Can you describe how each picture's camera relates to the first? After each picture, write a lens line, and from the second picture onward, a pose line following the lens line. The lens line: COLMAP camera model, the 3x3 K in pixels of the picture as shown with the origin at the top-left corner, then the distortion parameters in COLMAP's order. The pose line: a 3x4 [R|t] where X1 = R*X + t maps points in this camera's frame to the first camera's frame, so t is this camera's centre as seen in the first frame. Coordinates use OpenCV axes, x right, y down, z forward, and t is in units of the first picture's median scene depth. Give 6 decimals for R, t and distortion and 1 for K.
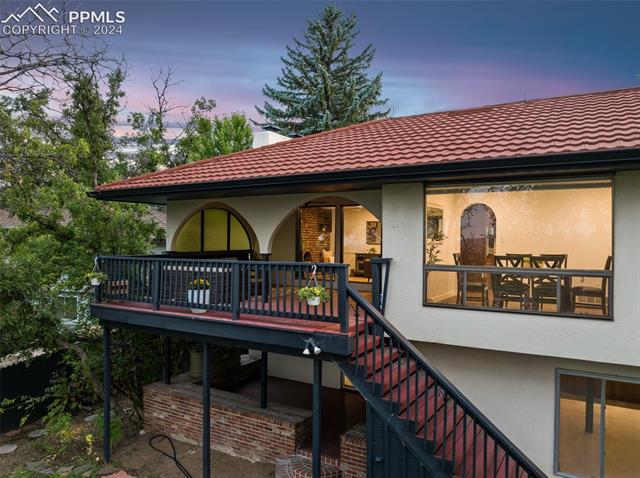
lens RADIAL K [[467.9, 0, 320.0], [0, 467.9, 239.0], [0, 0, 1]] dist [-0.050738, 0.003789]
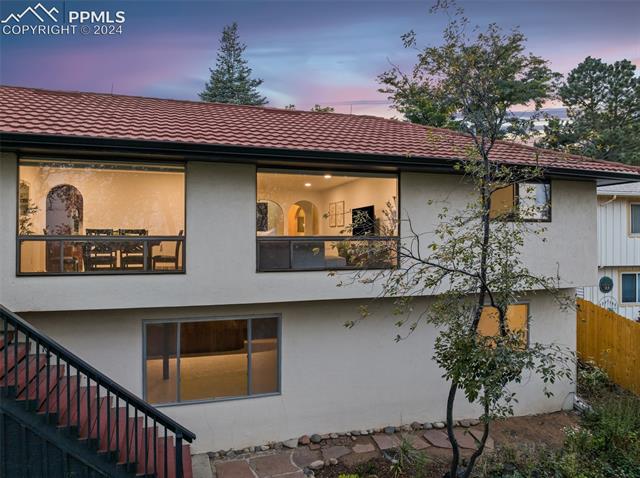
lens RADIAL K [[467.9, 0, 320.0], [0, 467.9, 239.0], [0, 0, 1]] dist [-0.050738, 0.003789]
pose [[0.647070, -0.000845, 0.762430, -0.104759], [-0.002395, 0.999992, 0.003141, 0.058628], [-0.762427, -0.003859, 0.647063, -0.129794]]
